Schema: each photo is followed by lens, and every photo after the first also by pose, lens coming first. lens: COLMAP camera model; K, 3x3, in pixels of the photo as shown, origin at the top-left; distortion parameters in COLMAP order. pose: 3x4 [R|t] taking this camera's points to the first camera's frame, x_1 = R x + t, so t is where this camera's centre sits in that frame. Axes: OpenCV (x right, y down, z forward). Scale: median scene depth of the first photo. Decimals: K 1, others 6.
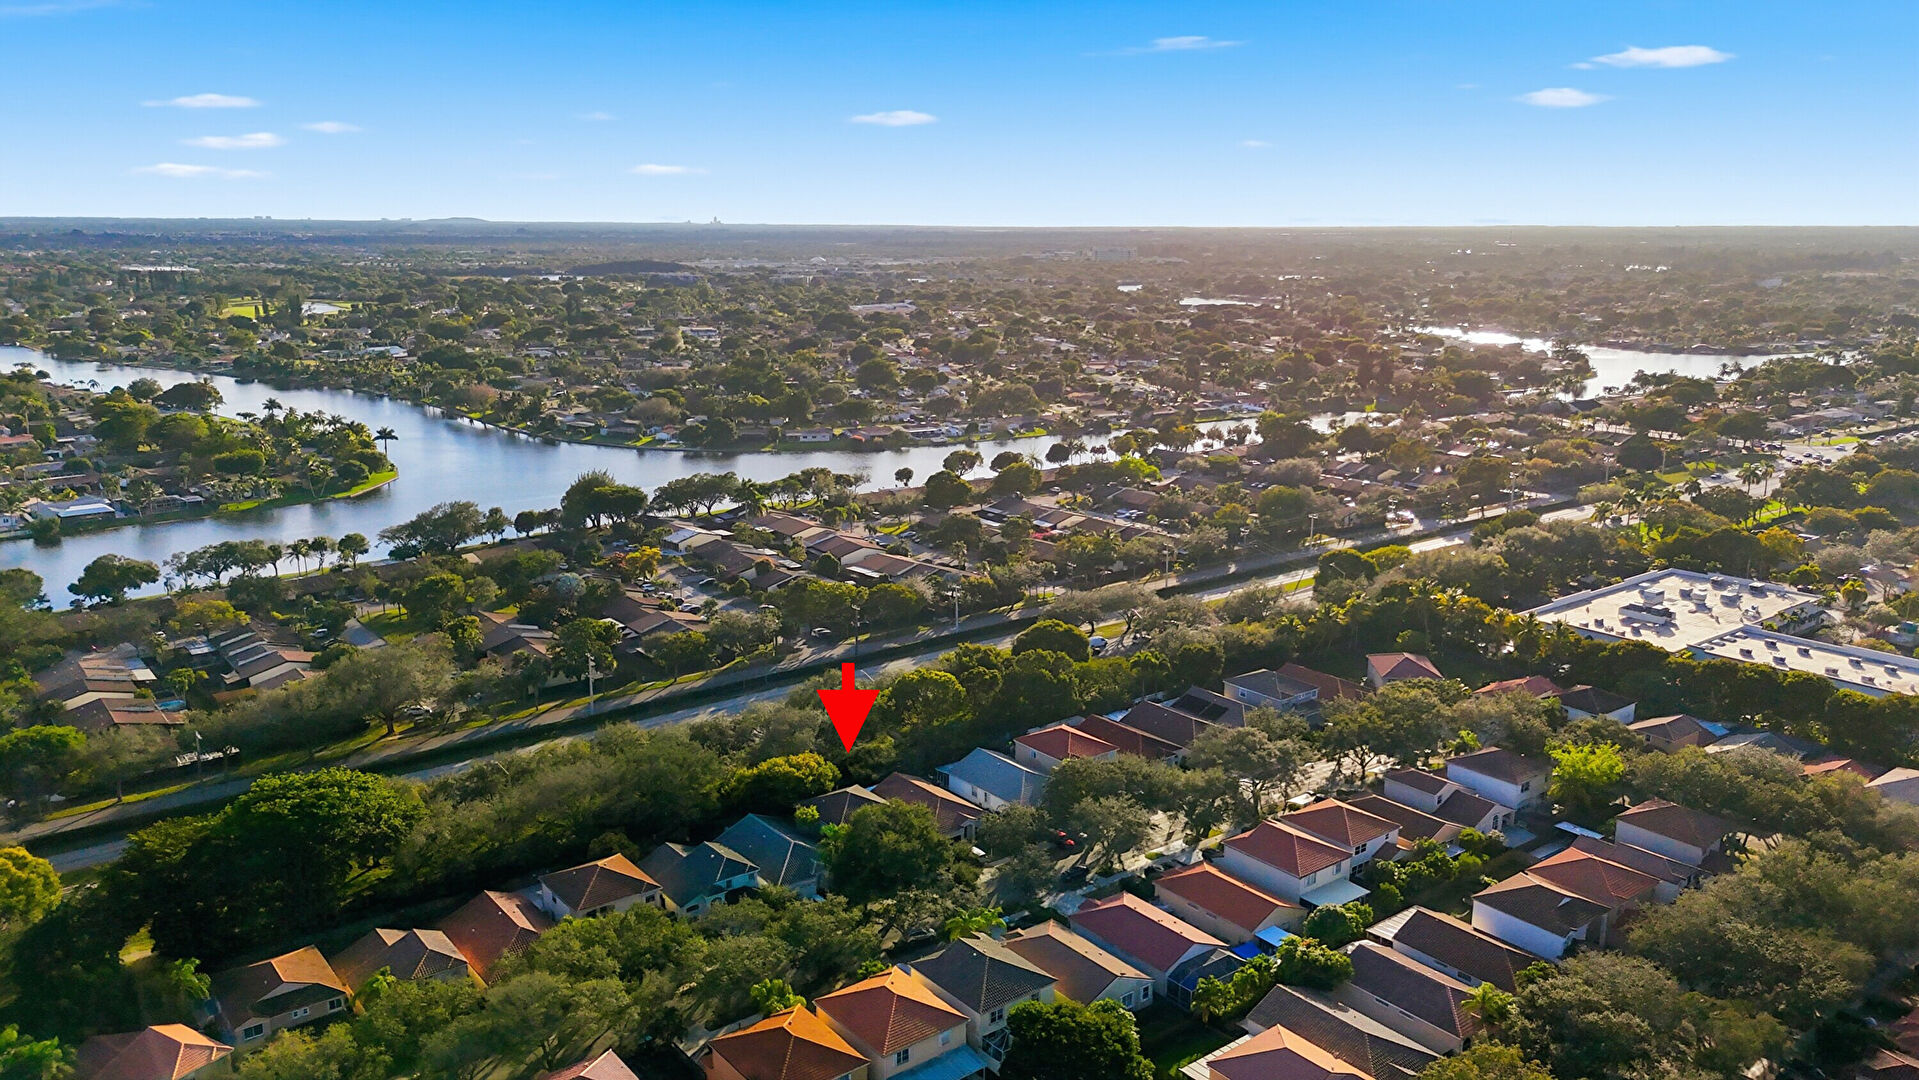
lens RADIAL K [[1407.0, 0, 959.5], [0, 1407.0, 540.0], [0, 0, 1]] dist [0.005646, 0.001312]
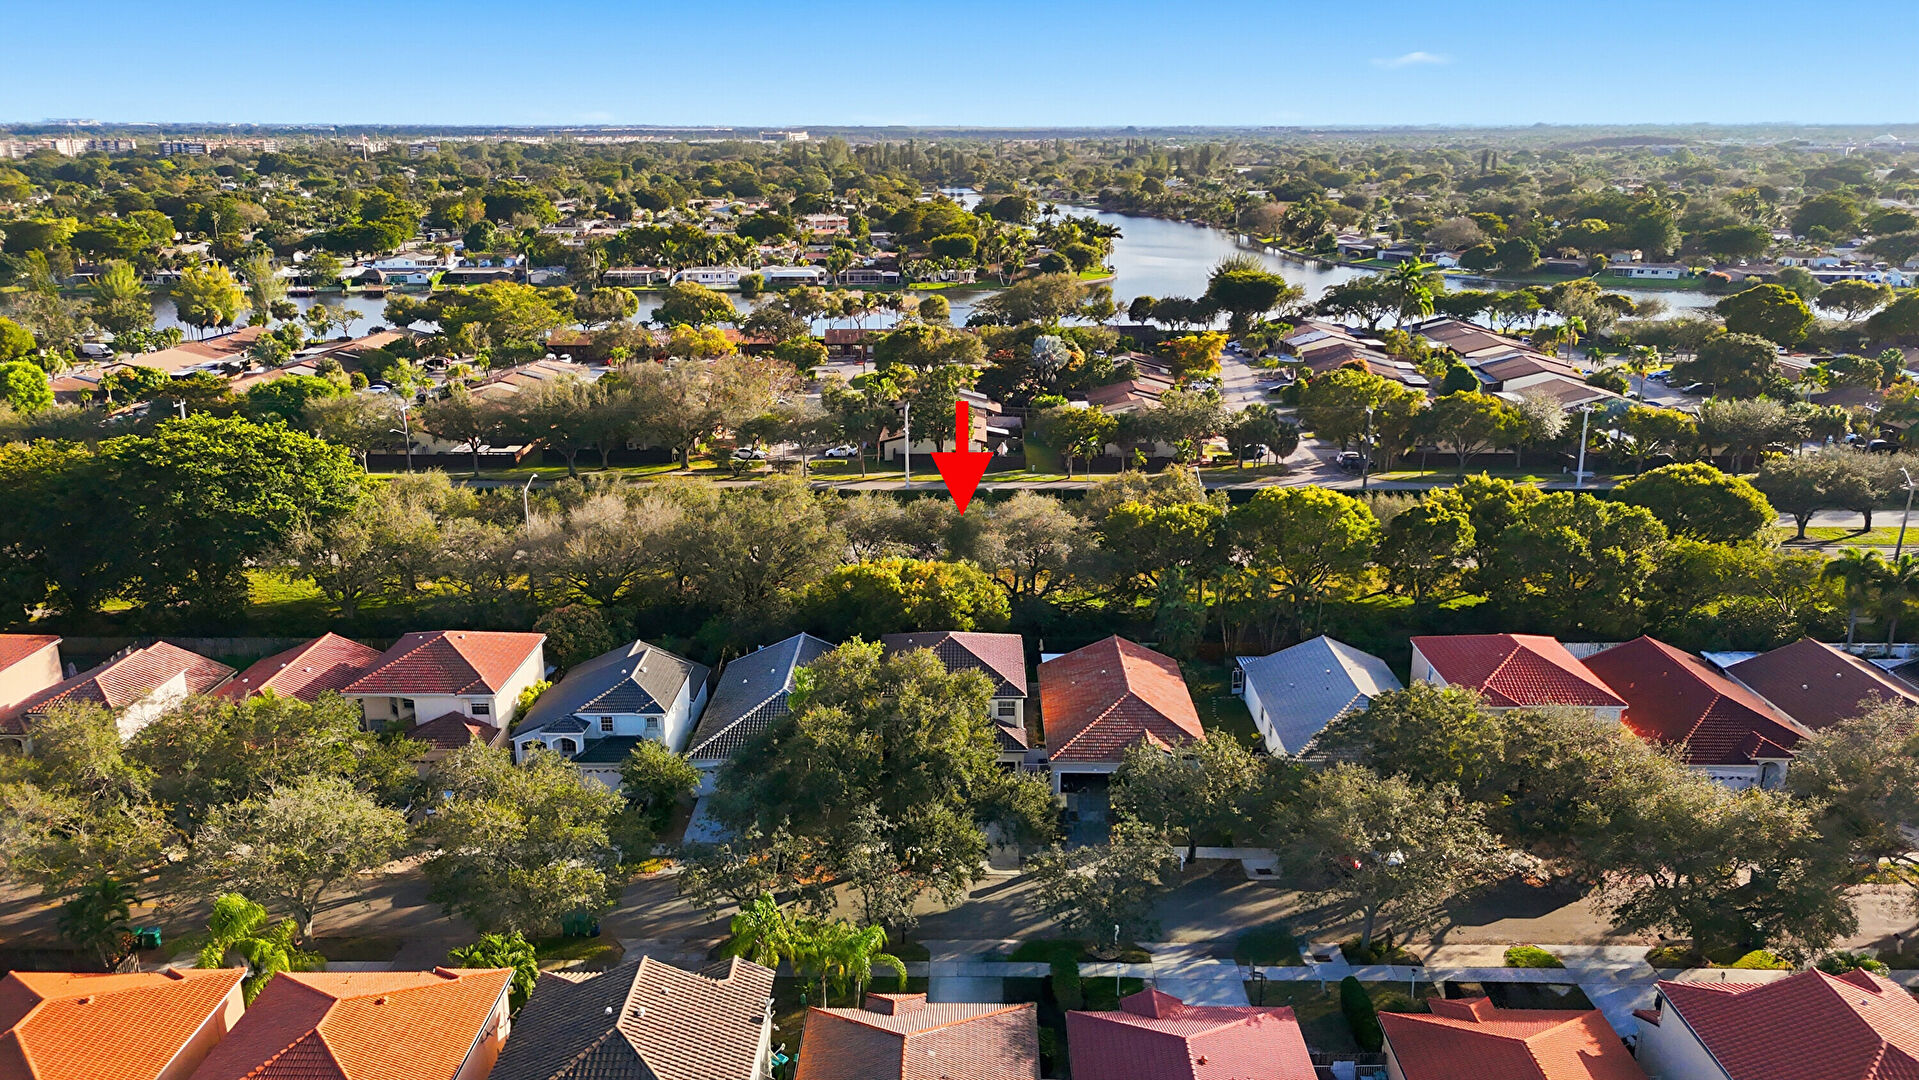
lens RADIAL K [[1407.0, 0, 959.5], [0, 1407.0, 540.0], [0, 0, 1]] dist [0.005646, 0.001312]
pose [[0.769600, 0.168316, -0.615943, 0.088527], [-0.131576, 0.985733, 0.104967, 0.032071], [0.624823, 0.000261, 0.780766, 0.216202]]
